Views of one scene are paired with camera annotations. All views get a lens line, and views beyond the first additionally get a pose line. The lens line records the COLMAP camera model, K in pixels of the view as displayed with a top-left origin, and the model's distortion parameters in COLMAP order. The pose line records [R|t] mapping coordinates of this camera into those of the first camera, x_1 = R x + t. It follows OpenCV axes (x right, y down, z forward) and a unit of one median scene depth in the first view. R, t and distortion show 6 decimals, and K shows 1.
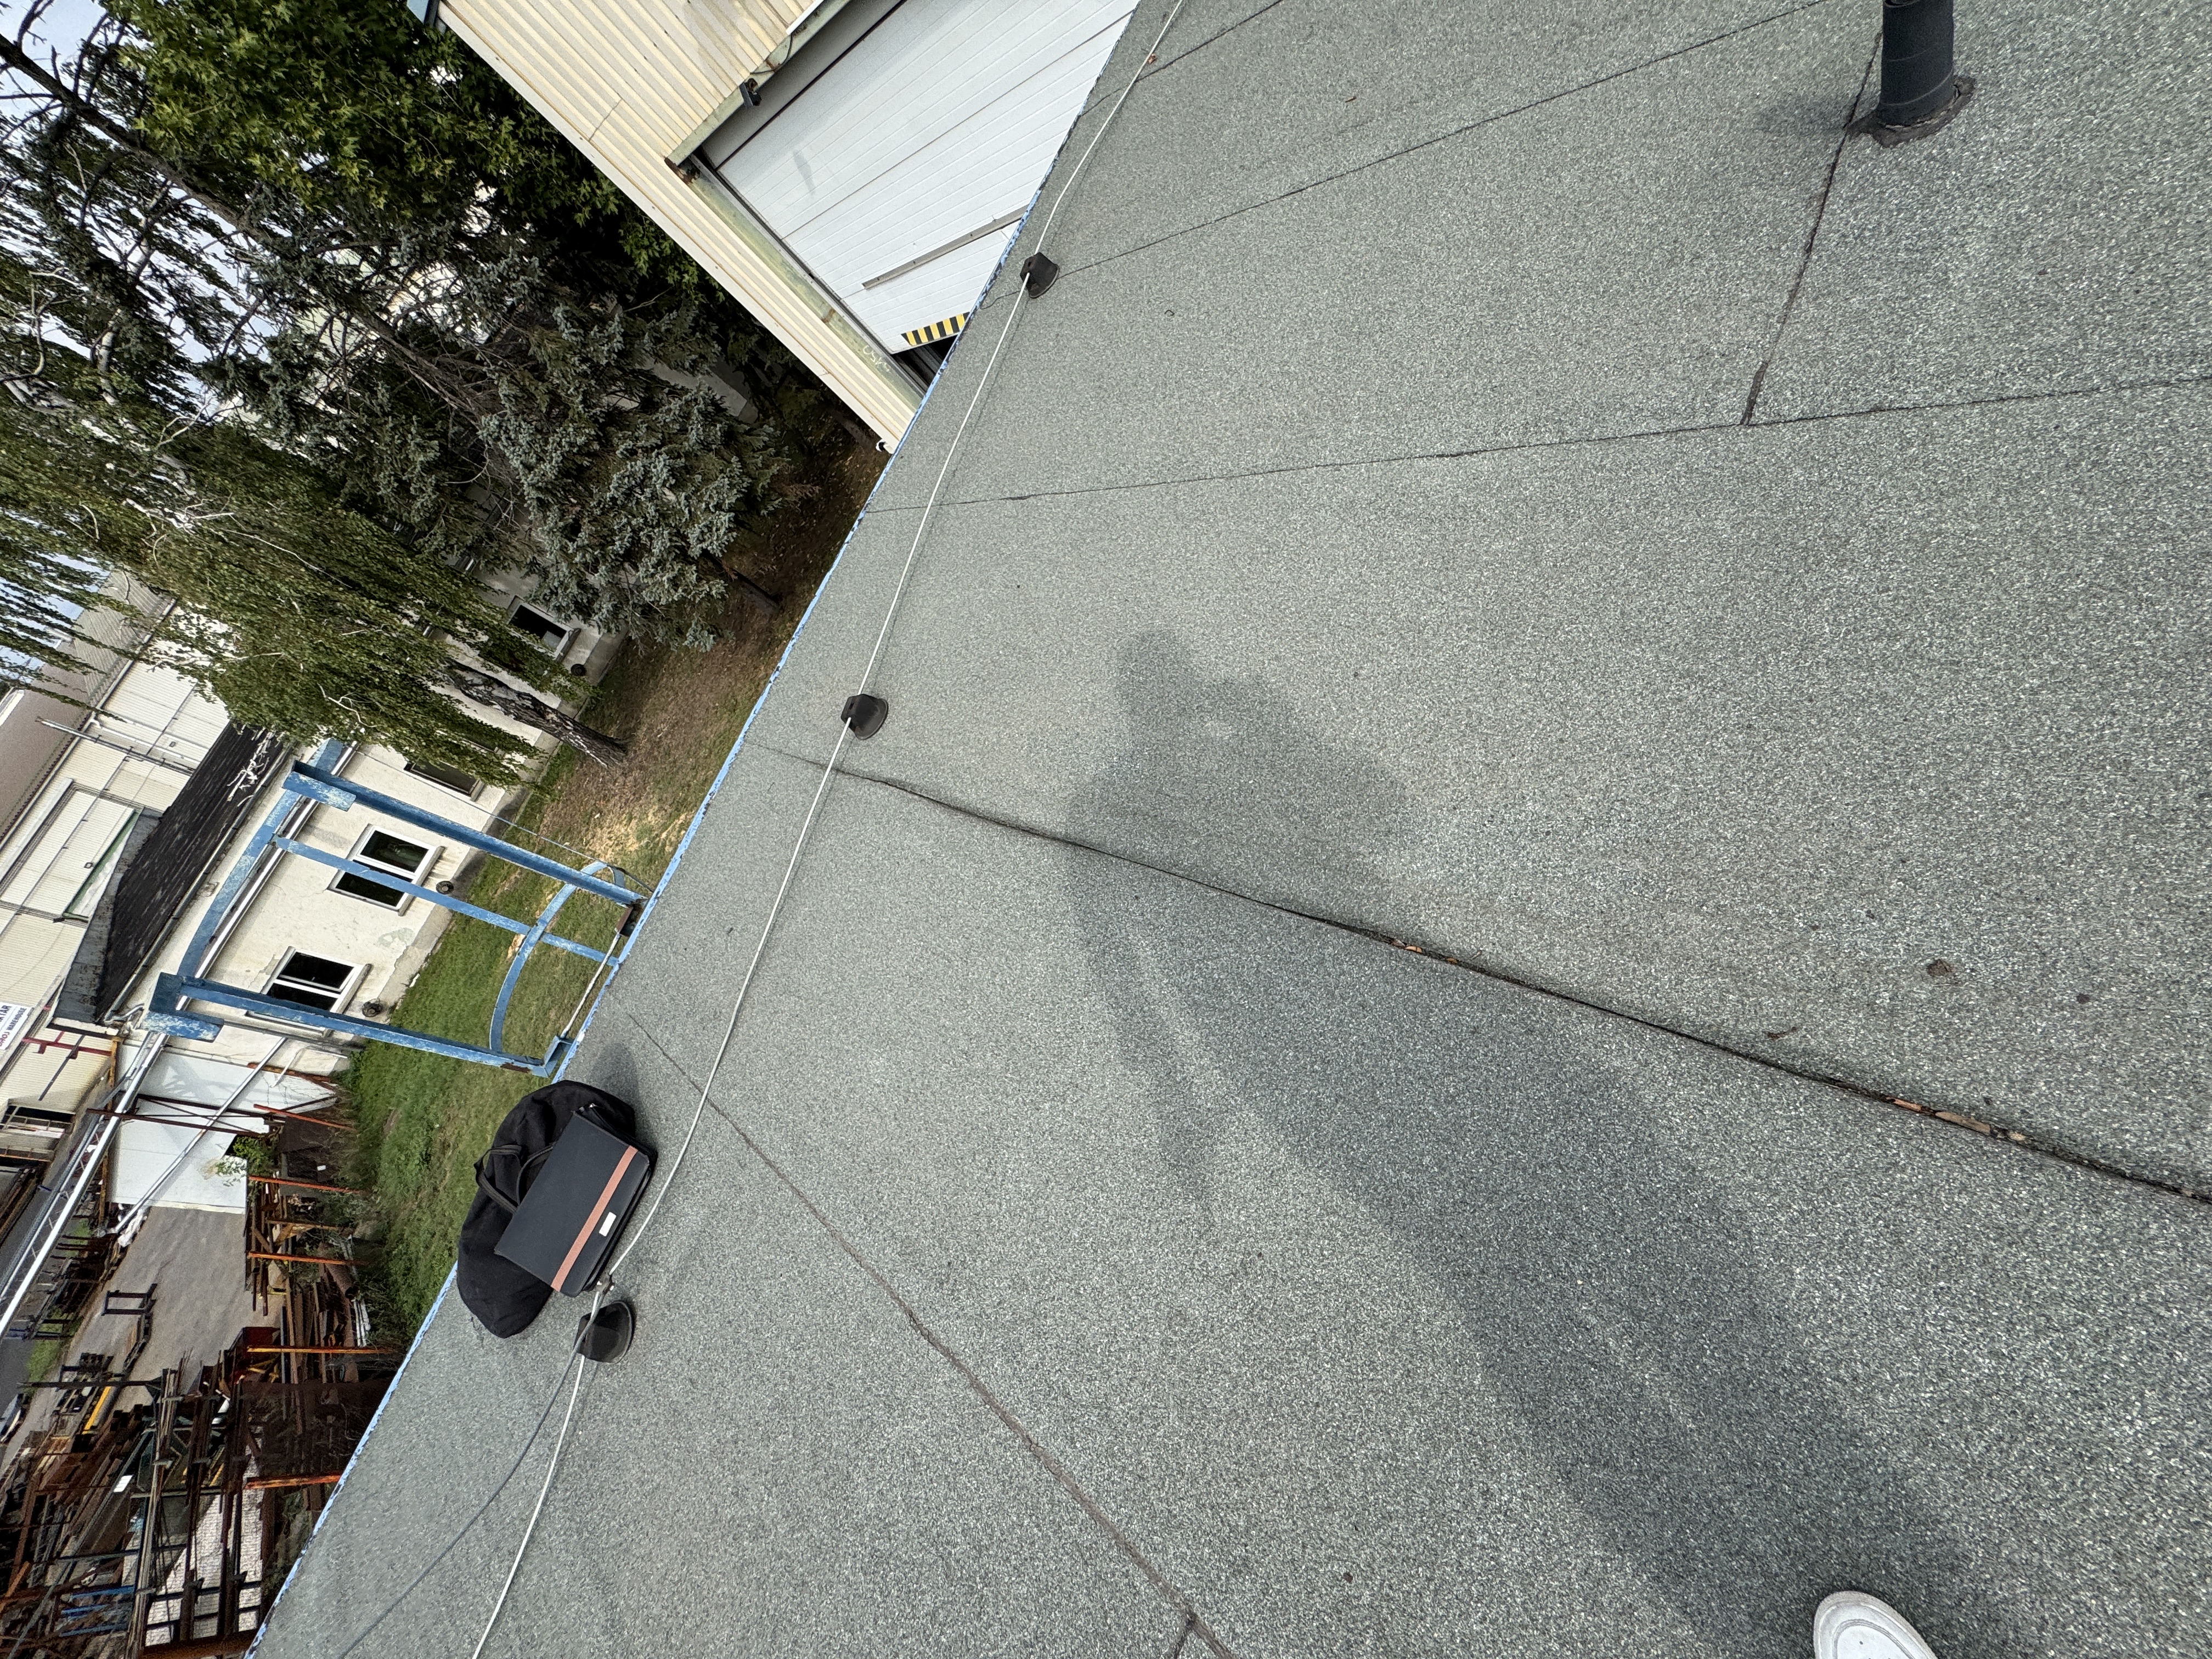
lens RADIAL K [[878.3, 0, 1104.5], [0, 878.3, 836.3], [0, 0, 1]] dist [-0.005233, 0.000397]
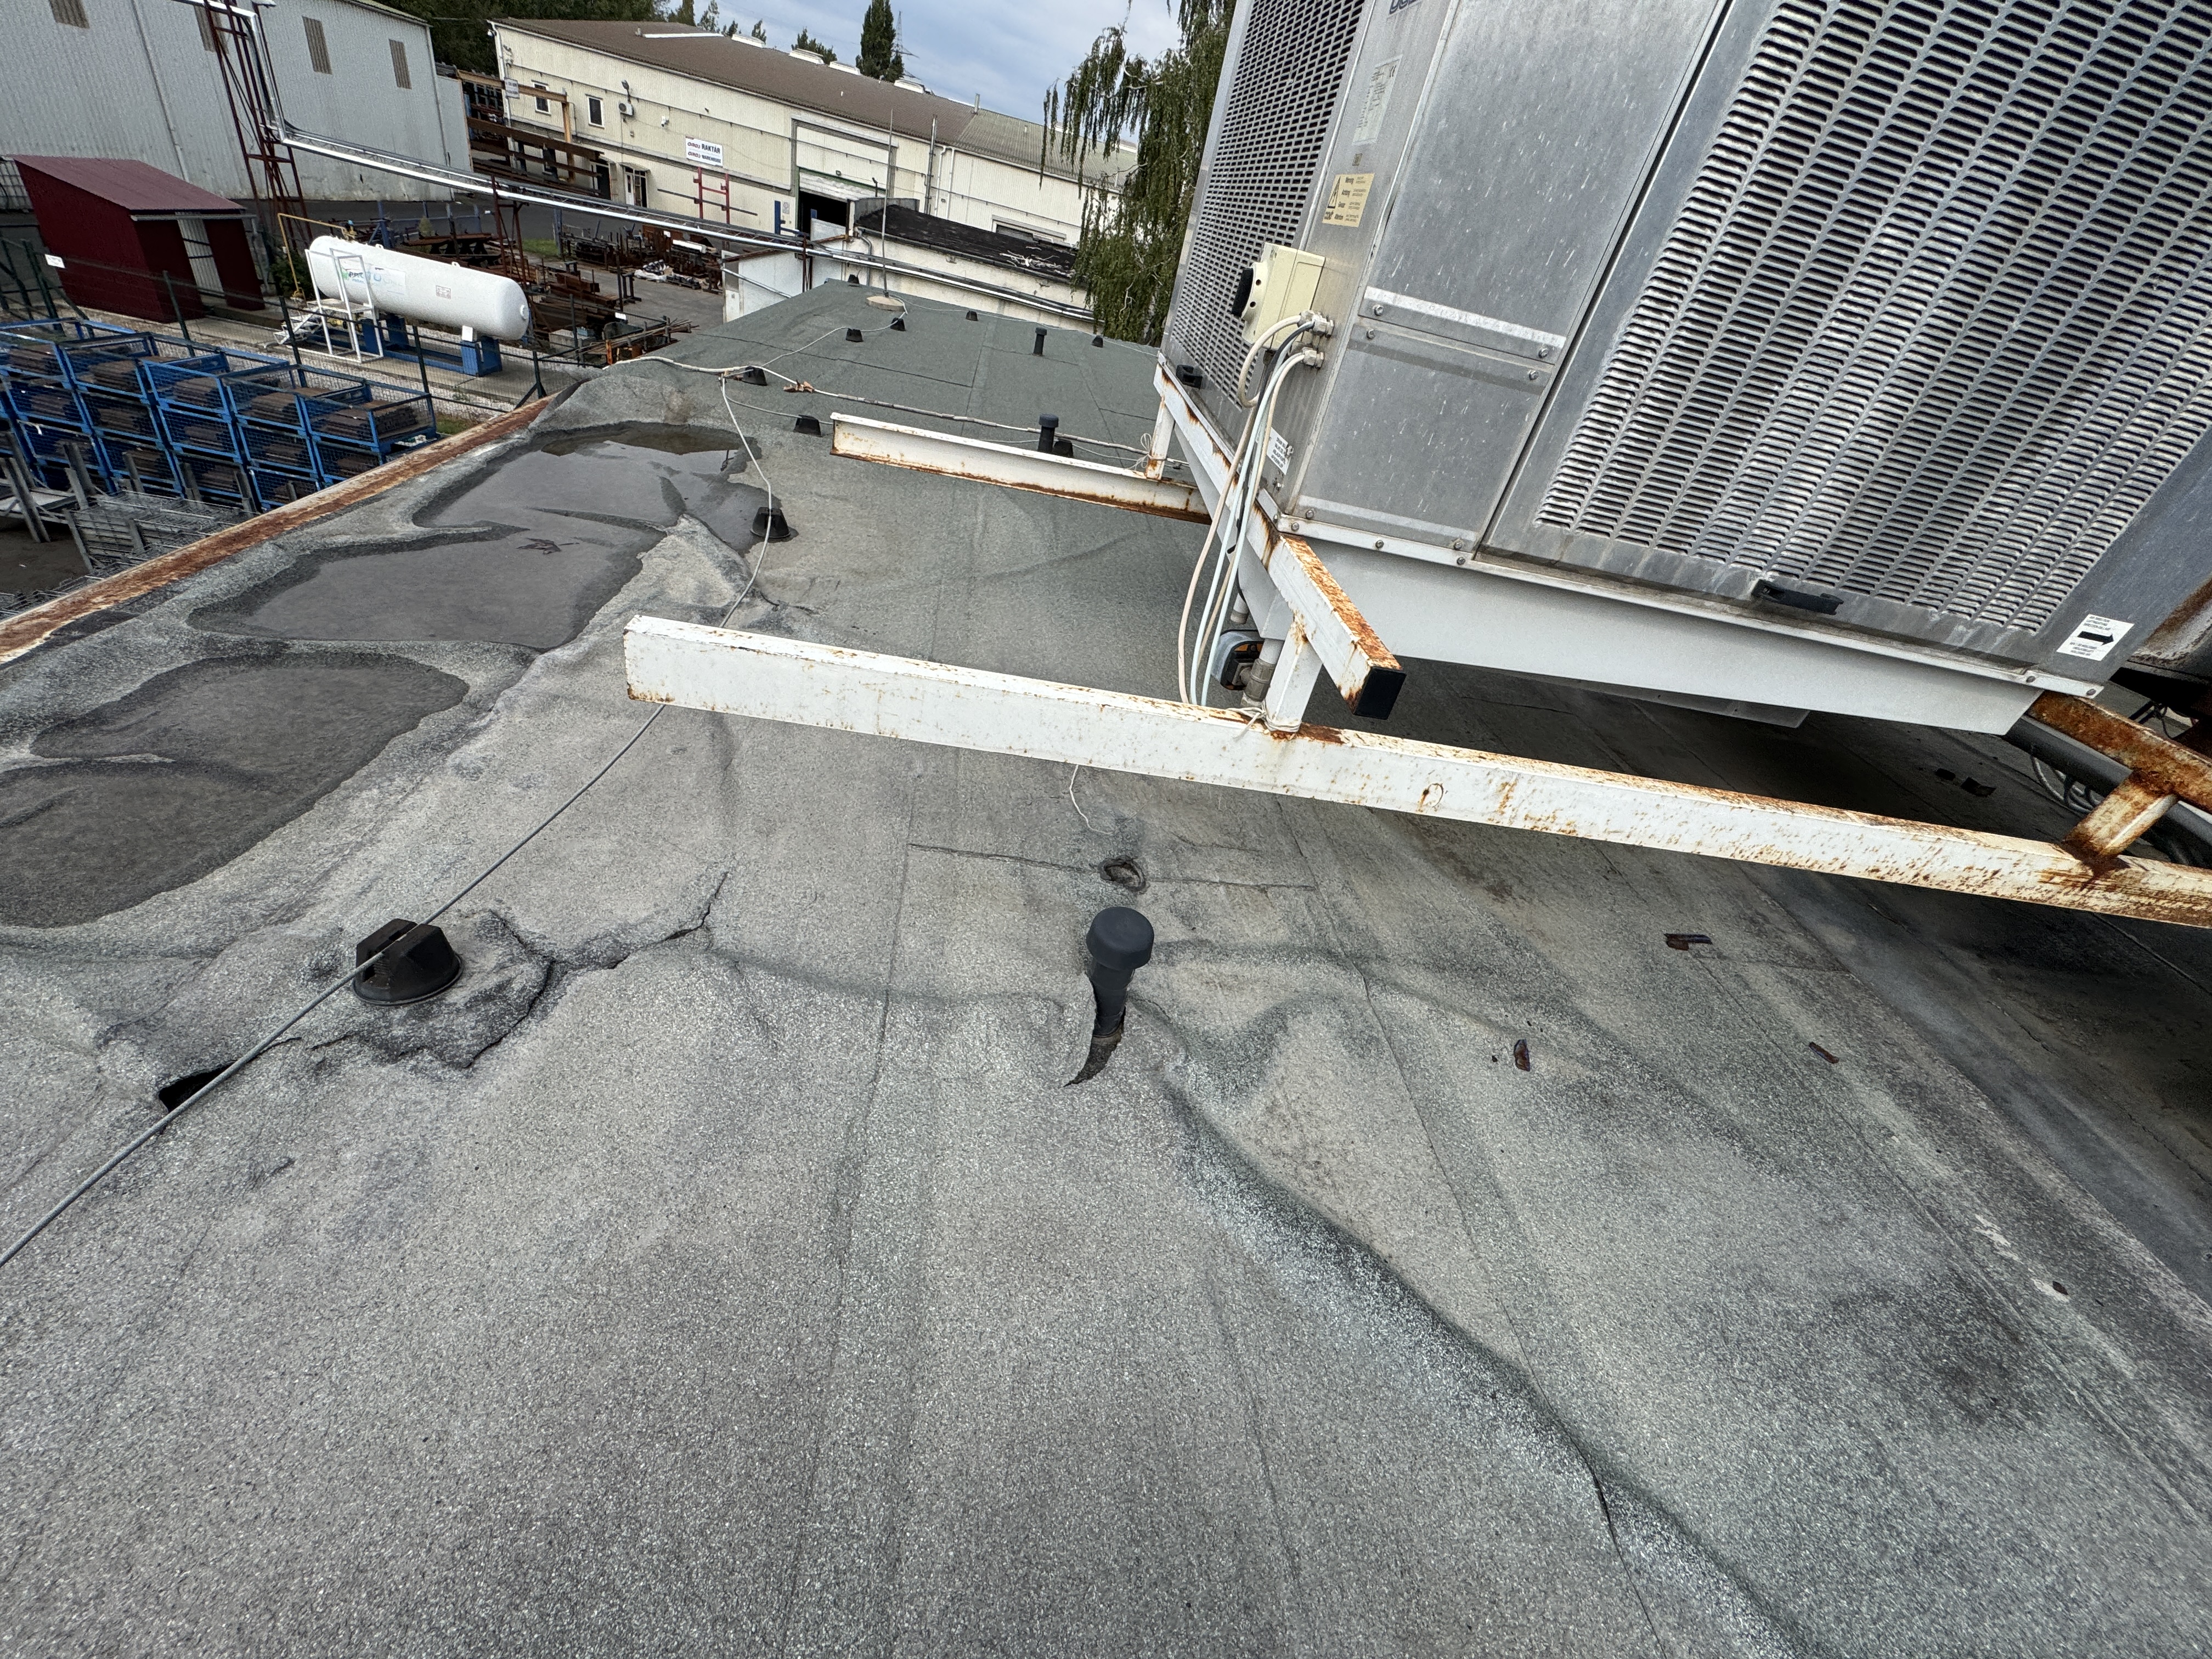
lens RADIAL K [[878.3, 0, 1103.1], [0, 878.3, 830.4], [0, 0, 1]] dist [-0.005233, 0.000397]
pose [[0.348656, 0.925354, -0.148857, 0.253641], [-0.936138, 0.336086, -0.103402, 0.318092], [-0.045654, 0.175402, 0.983438, -0.381723]]
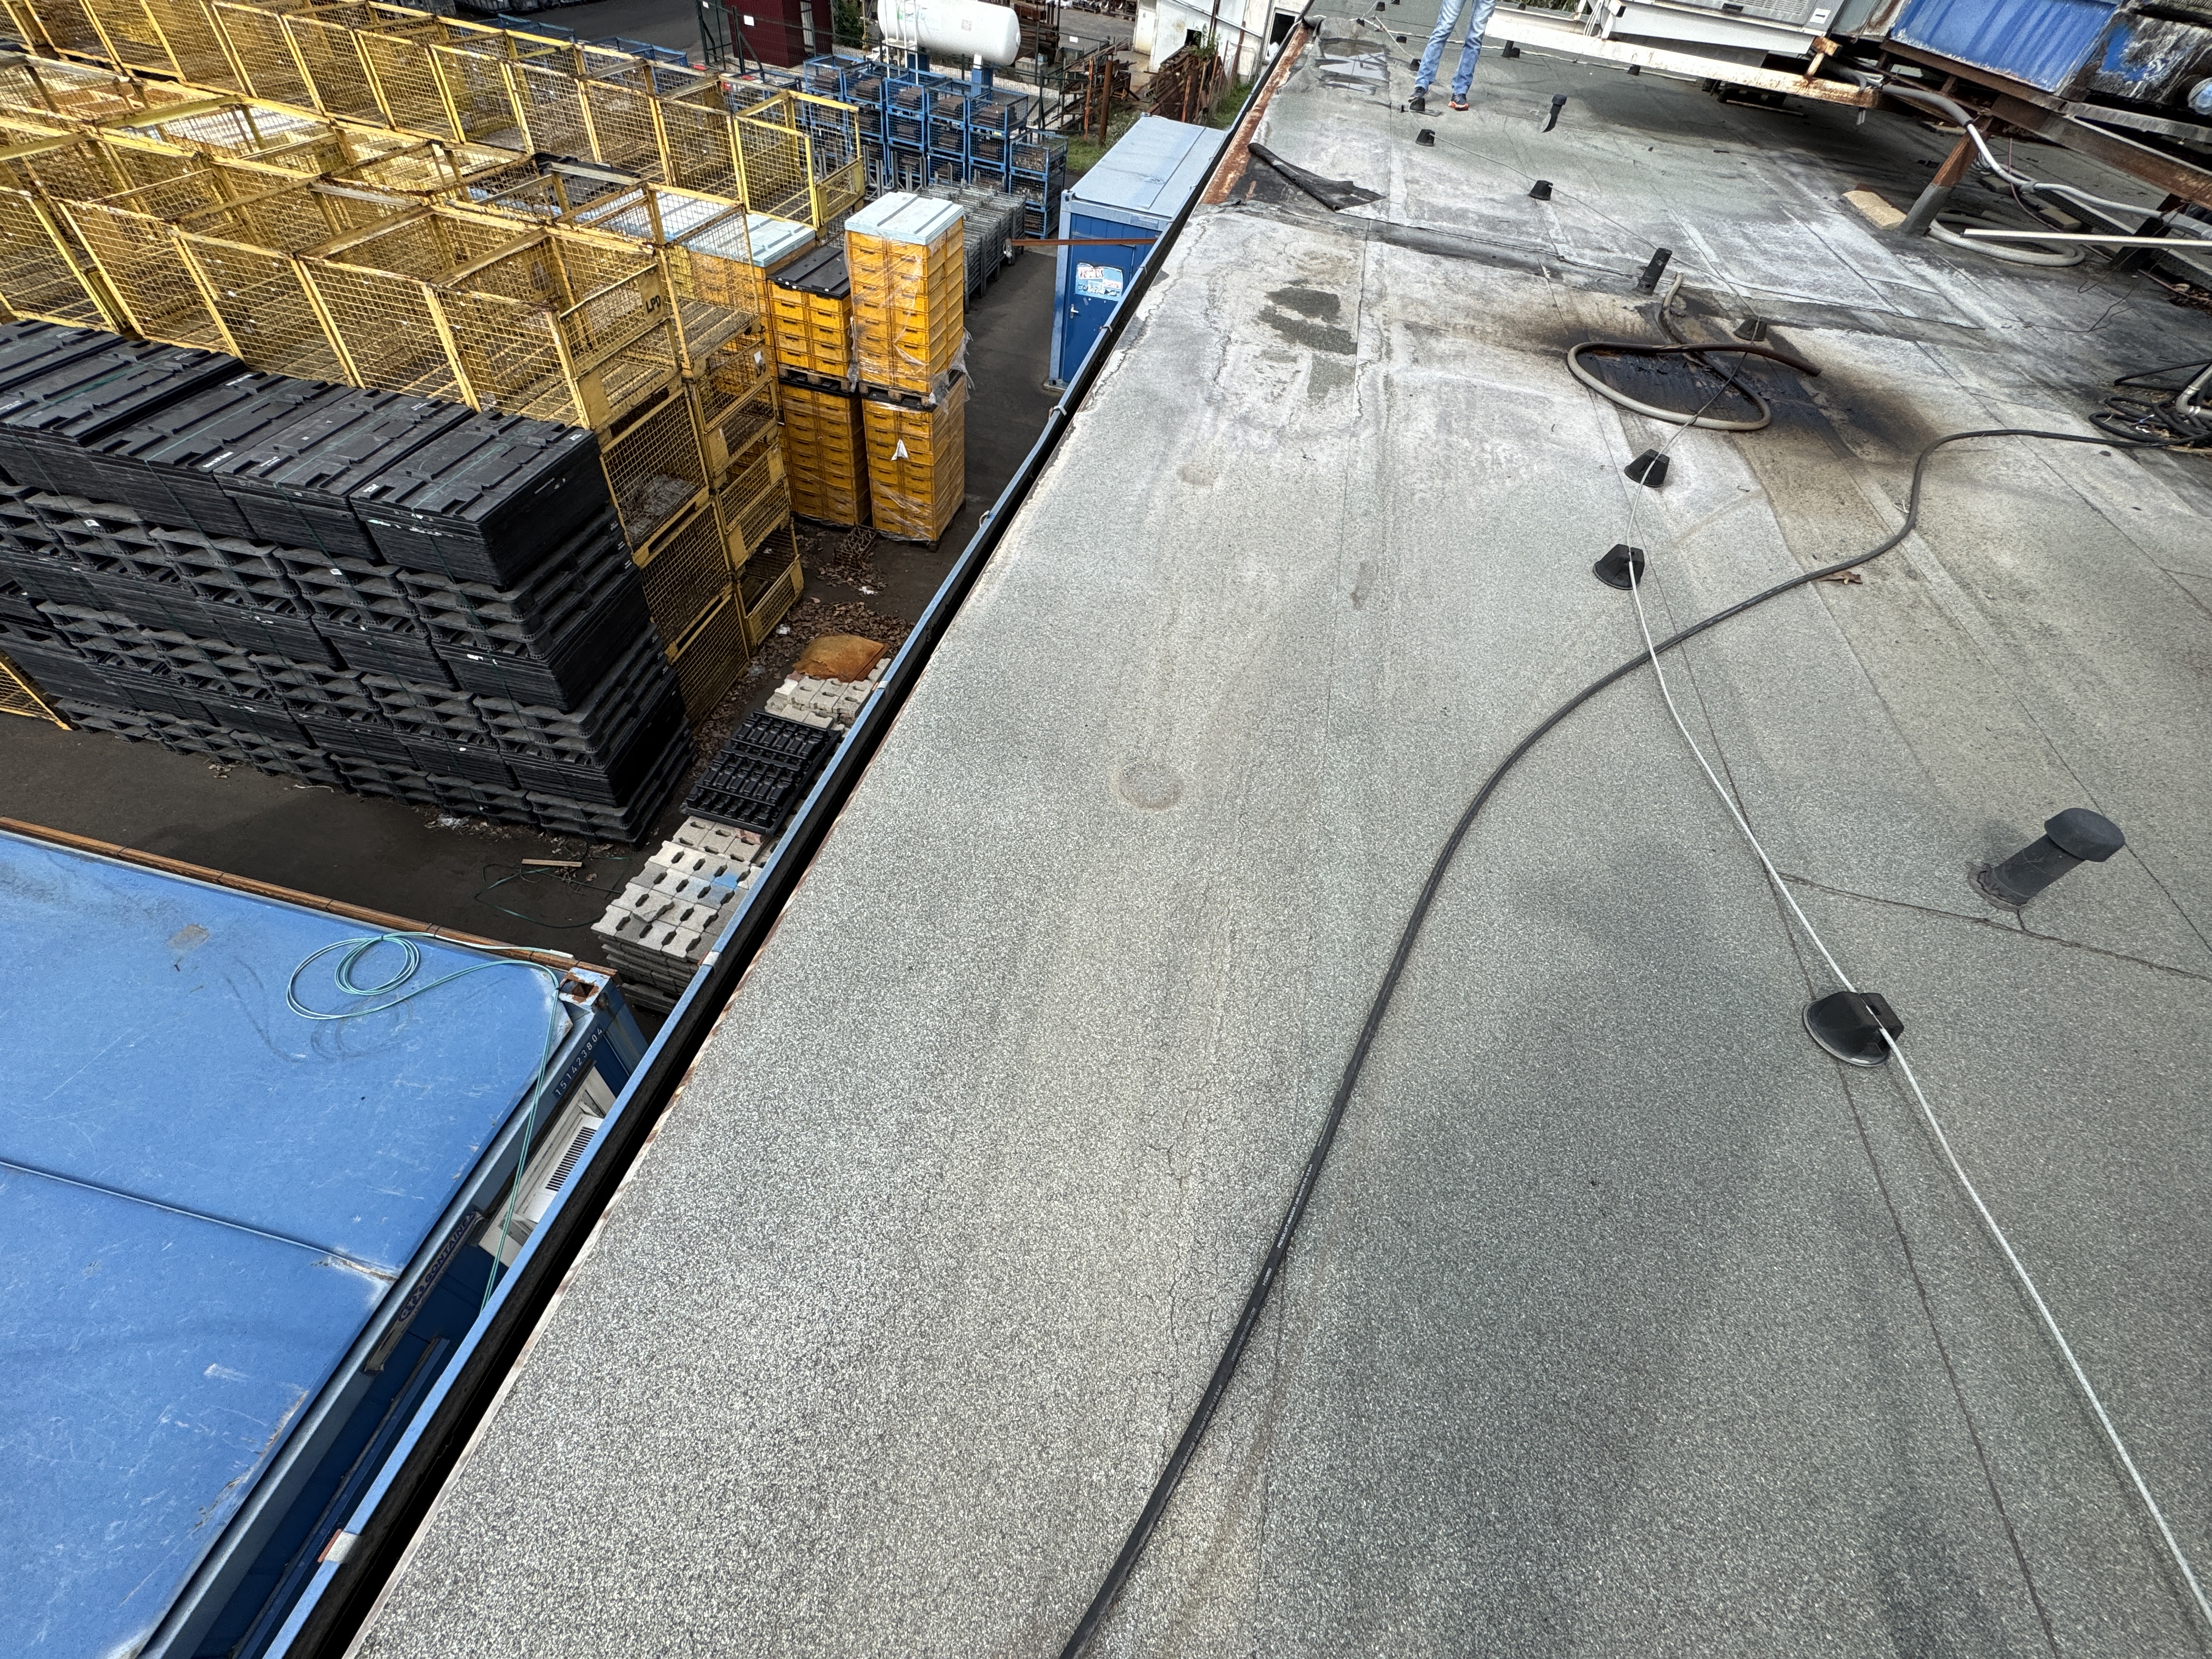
lens RADIAL K [[878.3, 0, 1095.5], [0, 878.3, 834.6], [0, 0, 1]] dist [-0.005233, 0.000397]
pose [[0.196758, 0.980023, -0.029004, 0.547182], [-0.952697, 0.198093, 0.230496, 0.485309], [0.231636, -0.017720, 0.972641, -0.739635]]
